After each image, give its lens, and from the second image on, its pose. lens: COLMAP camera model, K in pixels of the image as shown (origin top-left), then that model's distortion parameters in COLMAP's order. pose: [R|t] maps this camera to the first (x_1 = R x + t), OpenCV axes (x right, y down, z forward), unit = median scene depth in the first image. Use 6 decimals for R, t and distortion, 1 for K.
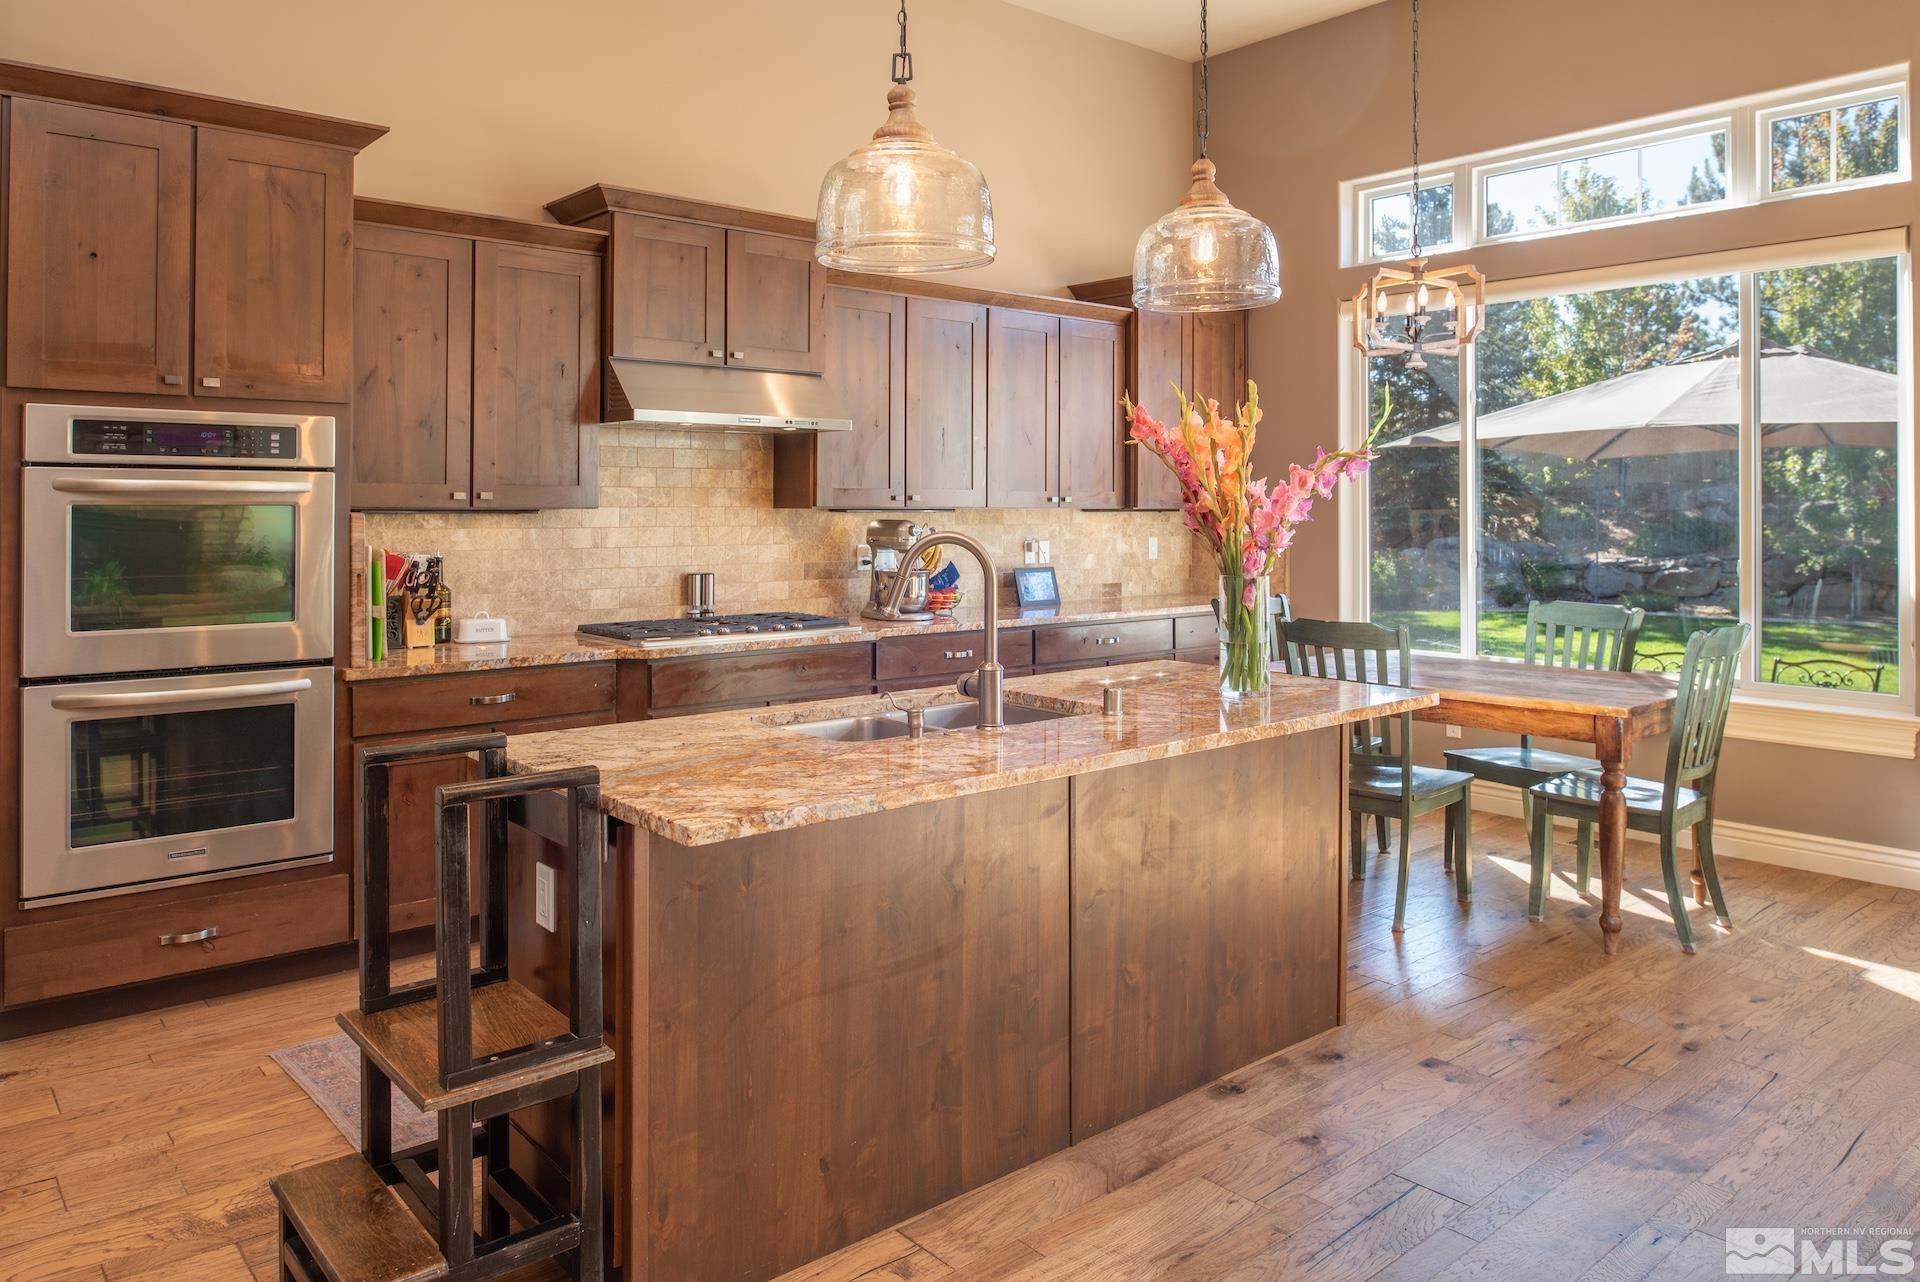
lens RADIAL K [[1323.2, 0, 959.9], [0, 1323.2, 495.7], [0, 0, 1]] dist [-0.003239, -0.001366]
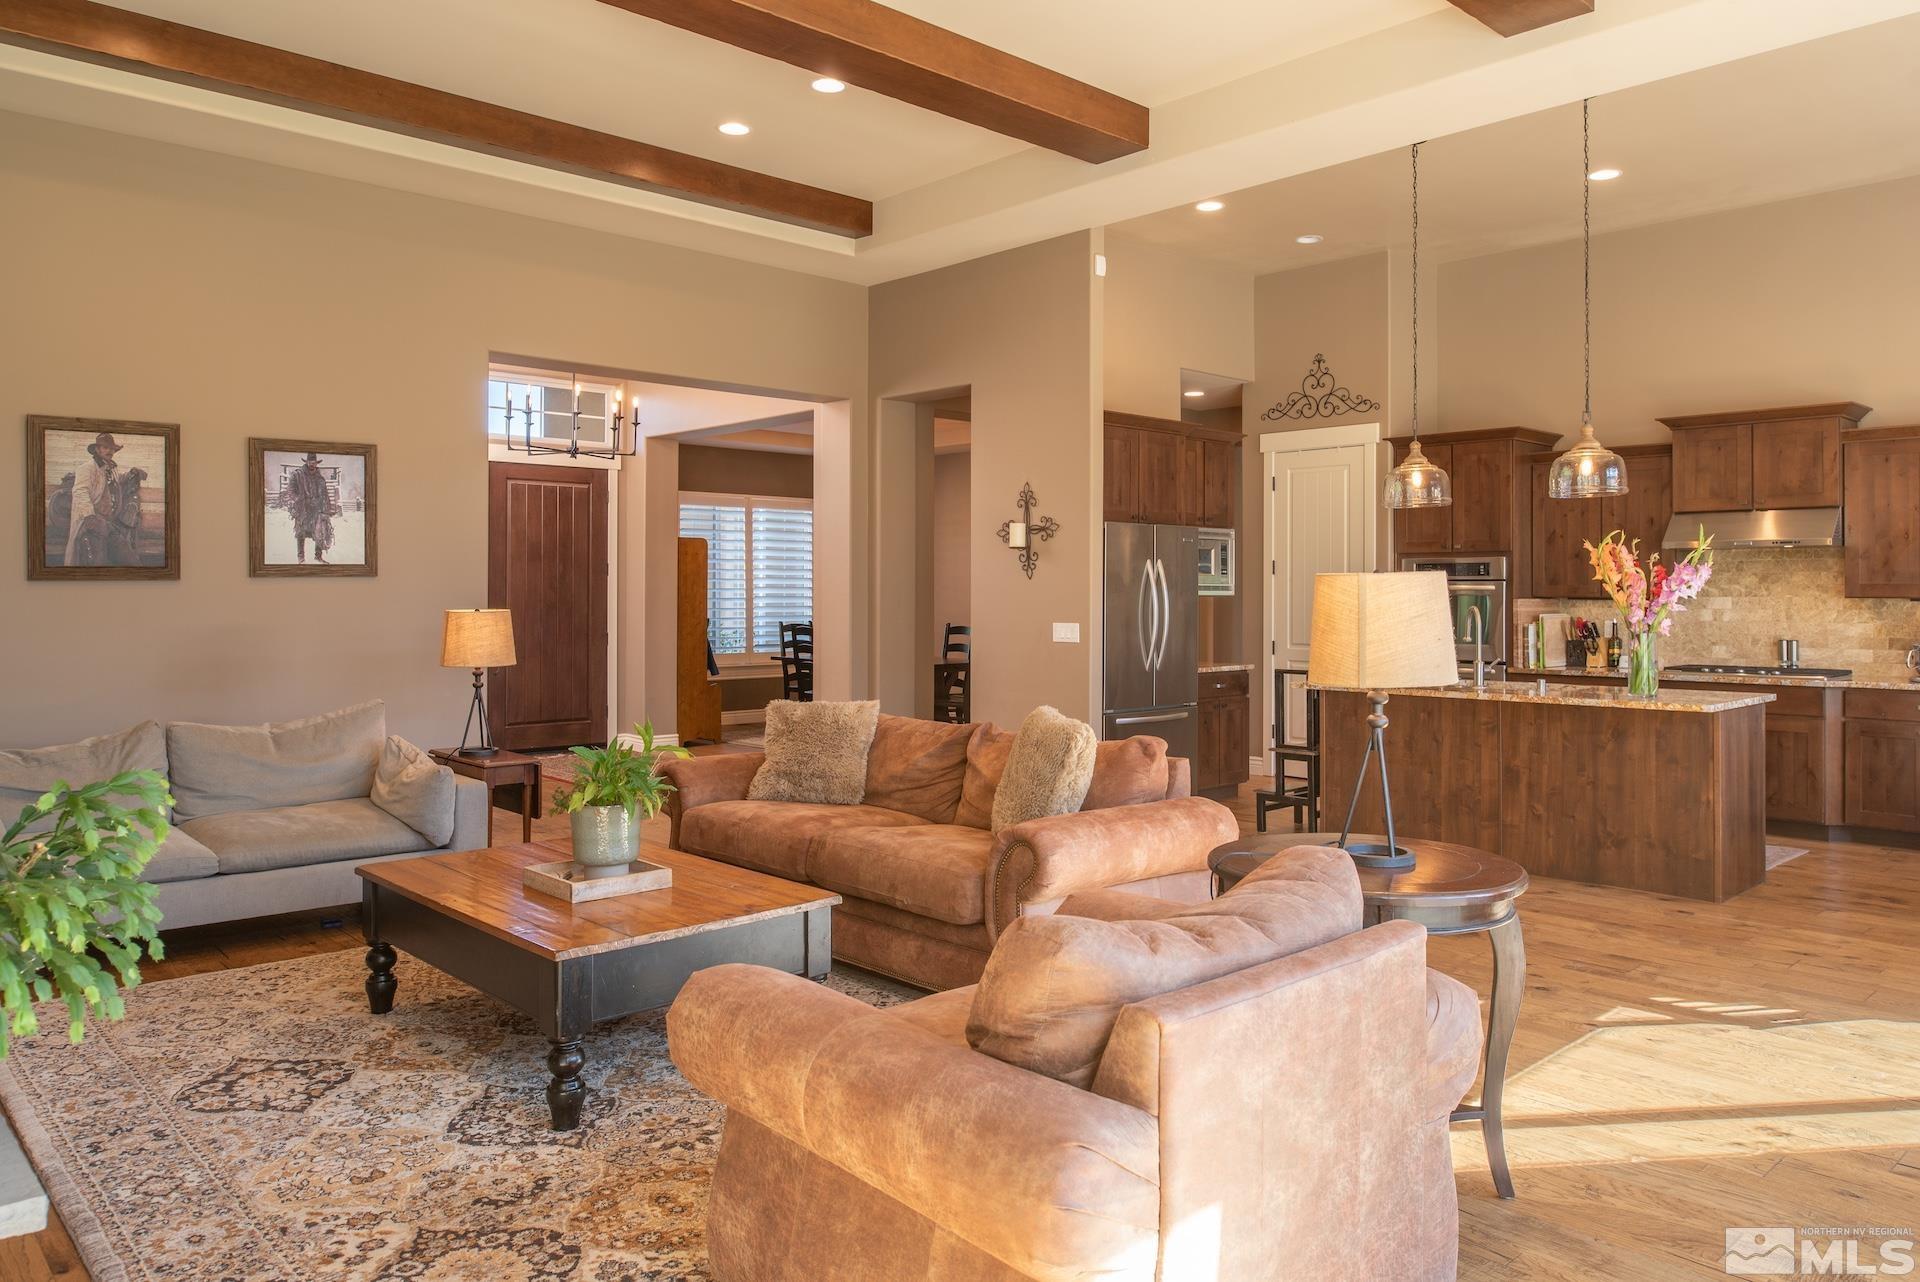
lens RADIAL K [[1336.8, 0, 960.9], [0, 1336.8, 553.5], [0, 0, 1]] dist [-0.000660, -0.000849]
pose [[0.051848, -0.030869, -0.998178, 1.374630], [0.008610, 0.999499, -0.030462, -0.003193], [0.998618, -0.007015, 0.052088, -0.043411]]
